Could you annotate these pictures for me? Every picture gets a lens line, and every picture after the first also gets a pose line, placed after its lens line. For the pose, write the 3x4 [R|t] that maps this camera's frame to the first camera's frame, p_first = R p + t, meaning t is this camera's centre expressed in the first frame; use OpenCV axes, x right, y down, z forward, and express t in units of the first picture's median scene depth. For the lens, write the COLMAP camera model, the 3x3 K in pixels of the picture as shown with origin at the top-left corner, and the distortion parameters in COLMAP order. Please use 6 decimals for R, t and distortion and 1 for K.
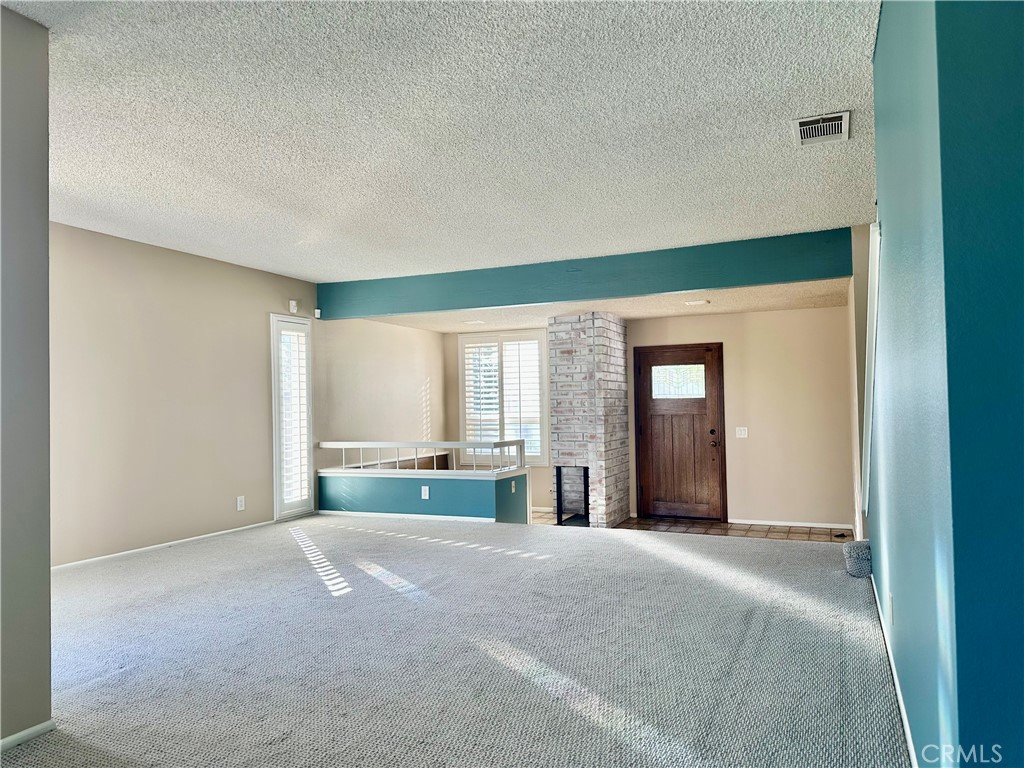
lens RADIAL K [[723.9, 0, 512.0], [0, 723.9, 384.0], [0, 0, 1]] dist [0.112116, -0.129622]
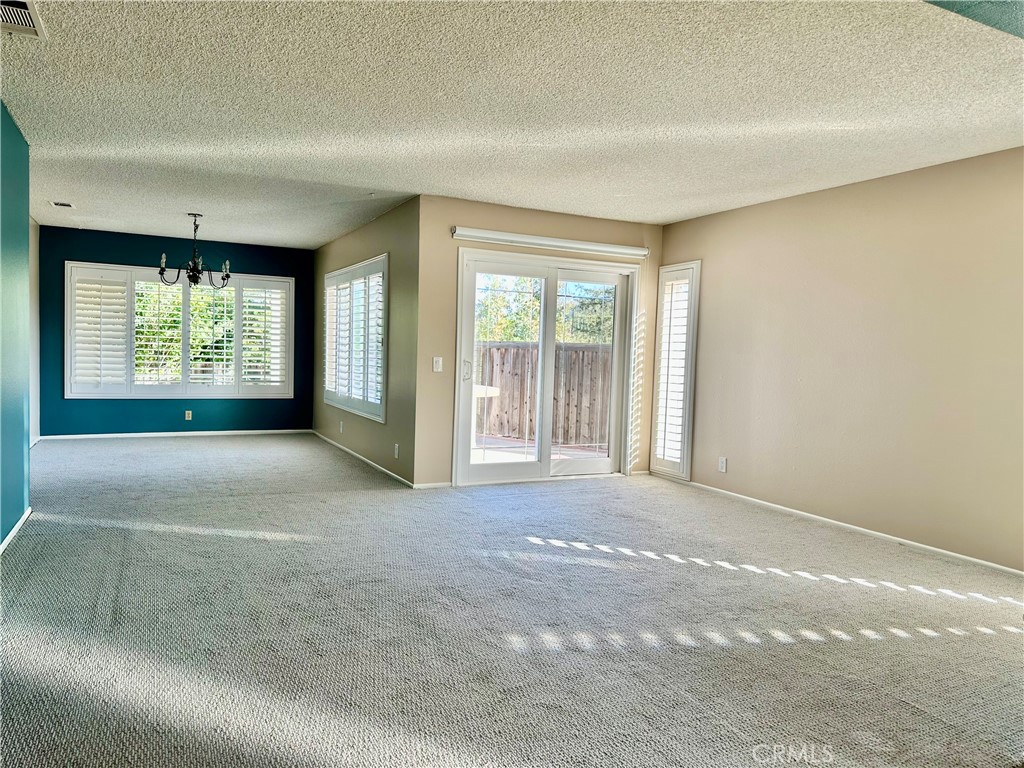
lens RADIAL K [[723.9, 0, 512.0], [0, 723.9, 384.0], [0, 0, 1]] dist [0.112116, -0.129622]
pose [[-0.635475, 0.029356, -0.771563, 0.660518], [0.000538, 0.999294, 0.037578, 0.022239], [0.772121, 0.023465, -0.635042, 1.828397]]
